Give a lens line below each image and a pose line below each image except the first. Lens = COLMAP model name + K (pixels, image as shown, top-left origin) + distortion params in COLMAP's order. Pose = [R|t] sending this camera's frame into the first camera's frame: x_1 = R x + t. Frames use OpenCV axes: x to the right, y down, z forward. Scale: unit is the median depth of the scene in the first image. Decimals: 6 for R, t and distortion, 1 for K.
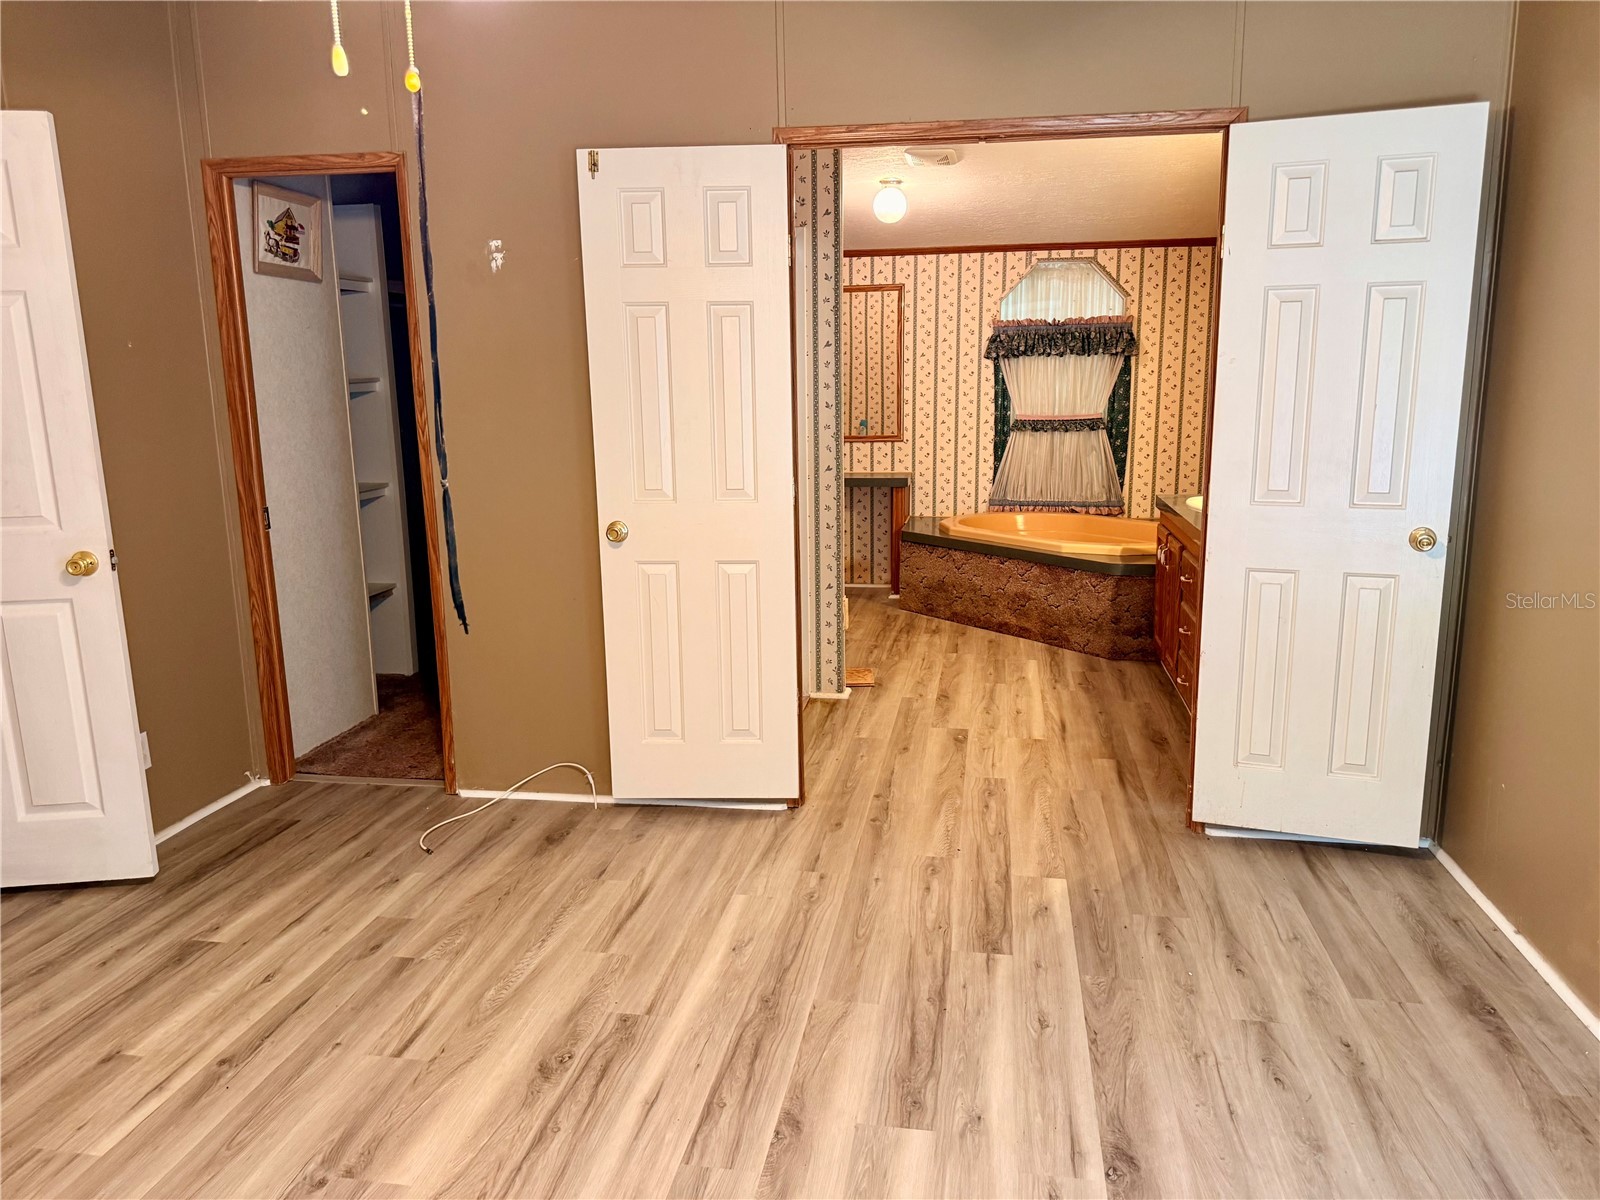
lens RADIAL K [[1133.1, 0, 802.5], [0, 1133.1, 600.2], [0, 0, 1]] dist [-0.000399, -0.020311]
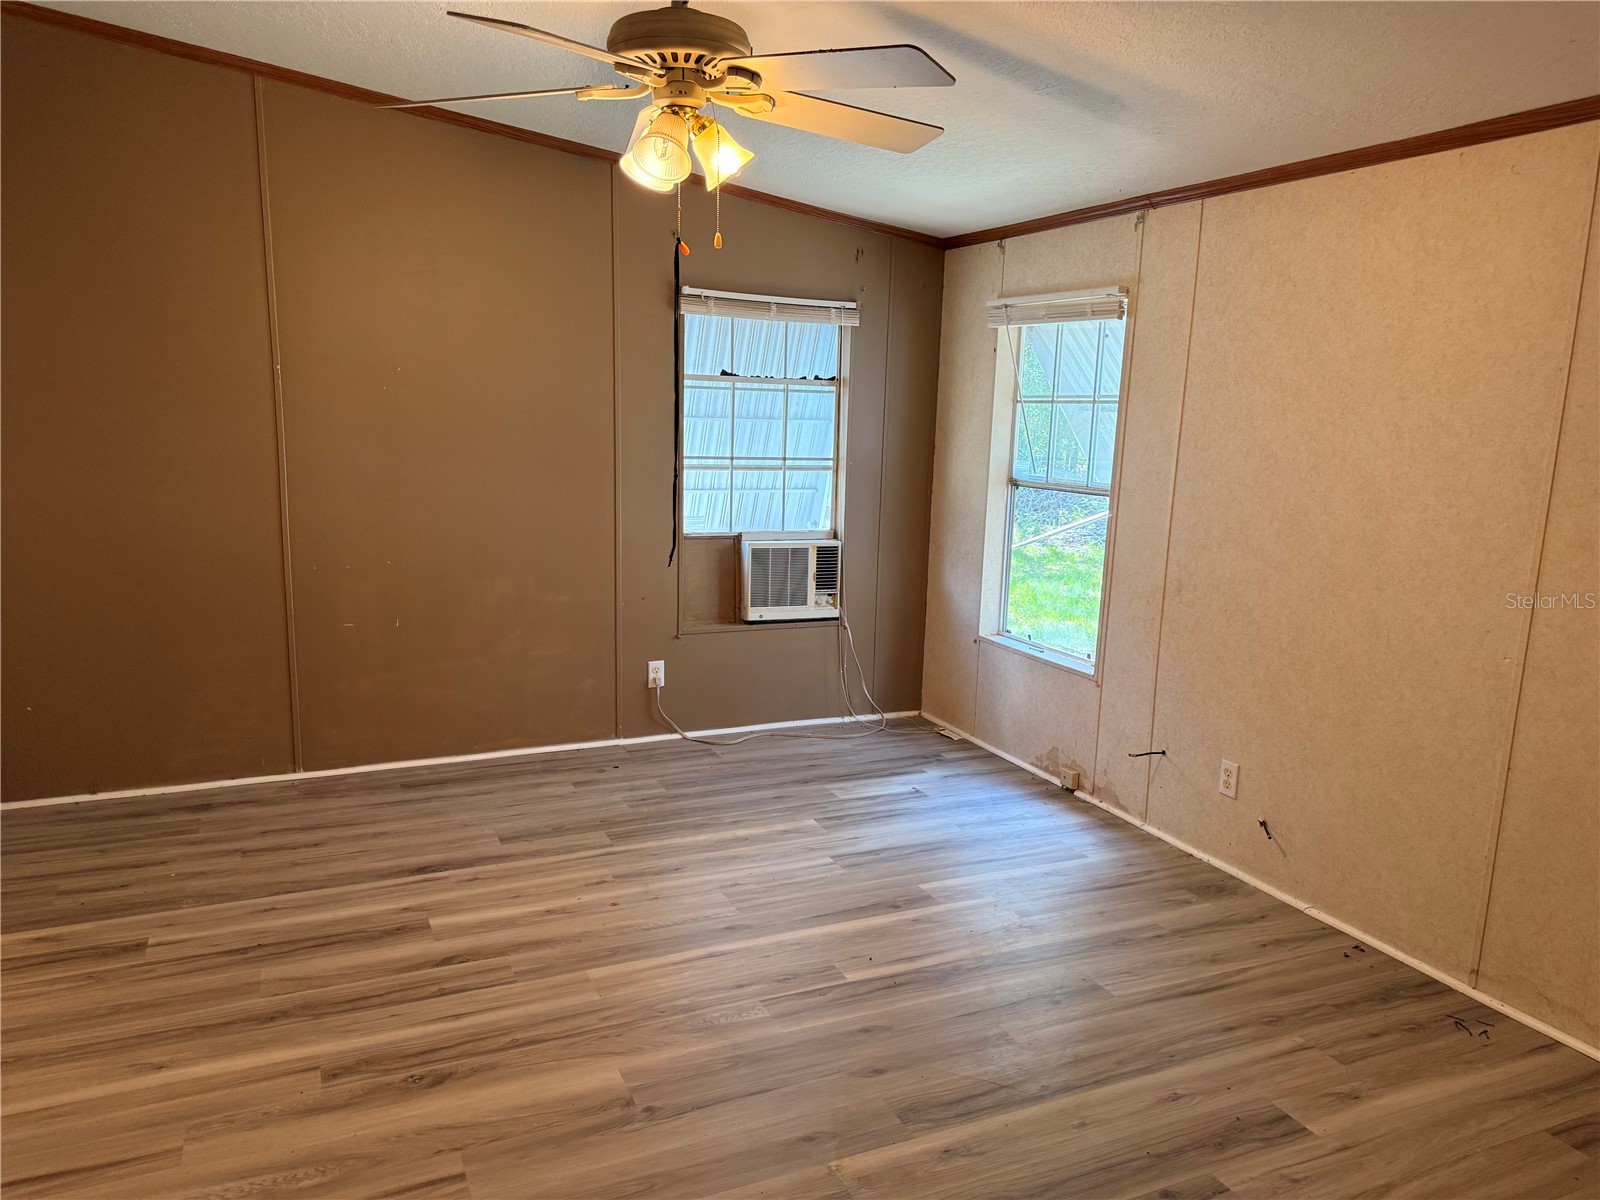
lens RADIAL K [[1133.1, 0, 799.2], [0, 1133.1, 602.6], [0, 0, 1]] dist [-0.000399, -0.020311]
pose [[-0.556876, -0.153295, 0.816327, -1.115919], [0.144887, 0.949824, 0.277203, -0.225567], [-0.817861, 0.272643, -0.506724, 1.064465]]
